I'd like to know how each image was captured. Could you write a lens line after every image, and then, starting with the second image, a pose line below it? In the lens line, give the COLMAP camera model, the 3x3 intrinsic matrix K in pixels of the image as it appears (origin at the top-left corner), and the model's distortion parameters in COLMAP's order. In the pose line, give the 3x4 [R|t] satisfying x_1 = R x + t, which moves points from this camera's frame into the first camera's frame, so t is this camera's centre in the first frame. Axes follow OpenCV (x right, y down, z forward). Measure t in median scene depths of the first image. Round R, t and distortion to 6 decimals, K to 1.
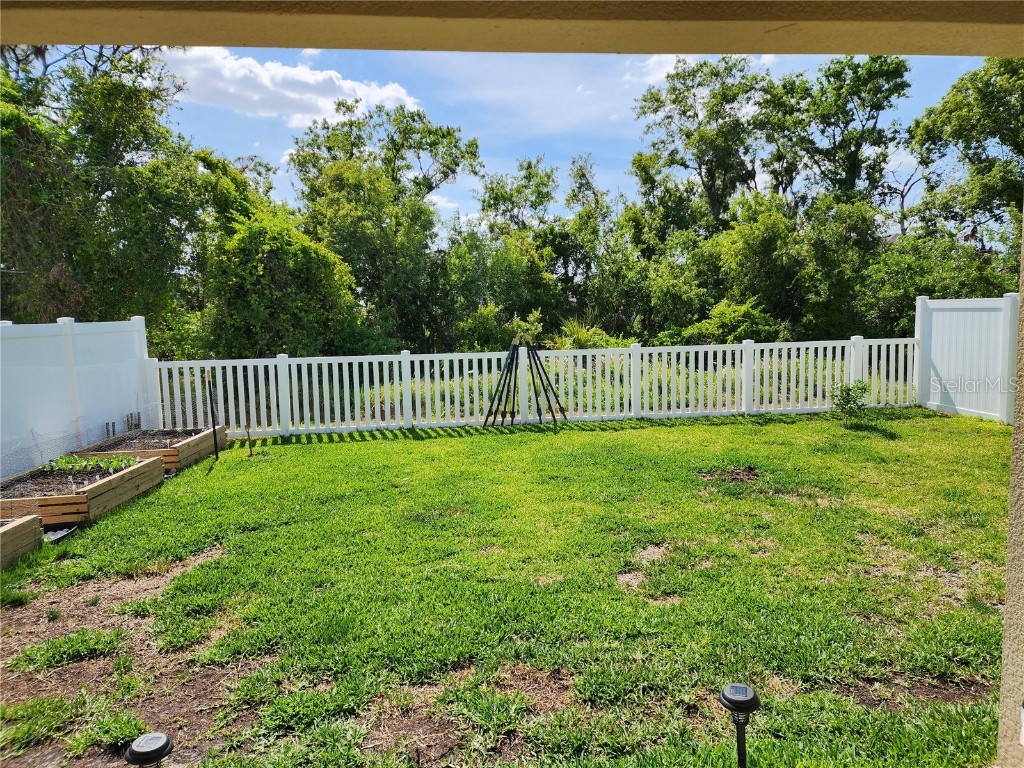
lens RADIAL K [[682.5, 0, 515.6], [0, 682.5, 385.6], [0, 0, 1]] dist [0.003508, -0.000029]
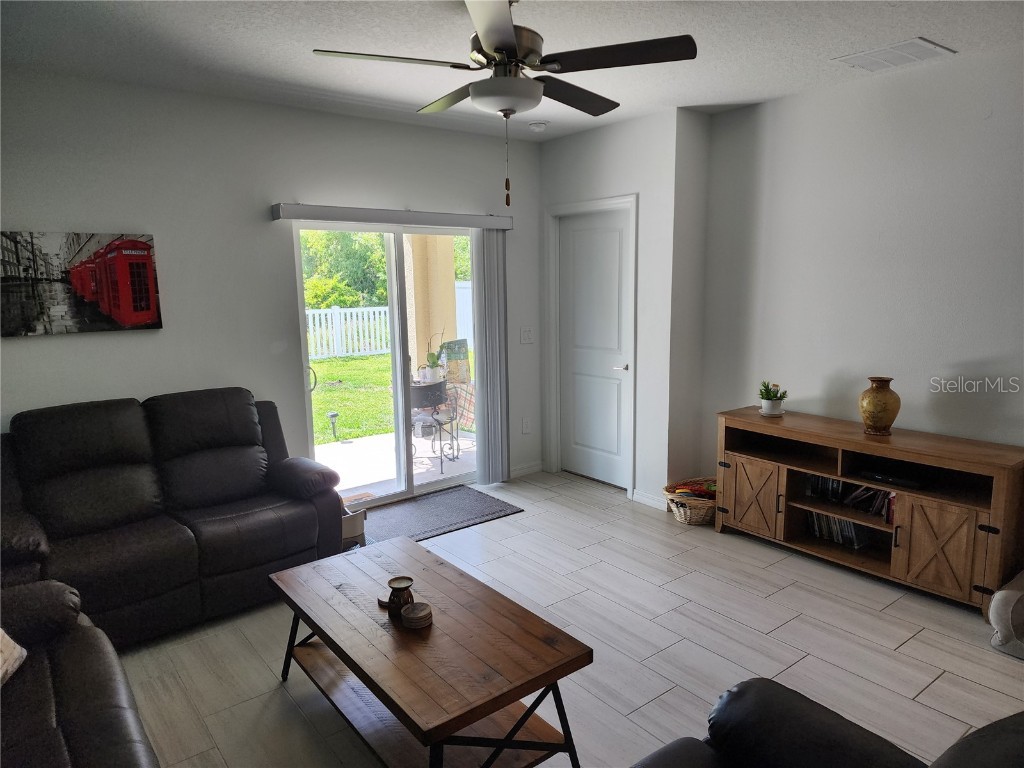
lens RADIAL K [[682.5, 0, 515.8], [0, 682.5, 384.4], [0, 0, 1]] dist [0.003508, -0.000029]
pose [[0.837493, -0.075587, 0.541194, -0.087520], [0.053062, 0.996956, 0.057129, 0.023296], [-0.543865, -0.019129, 0.838955, -0.275688]]
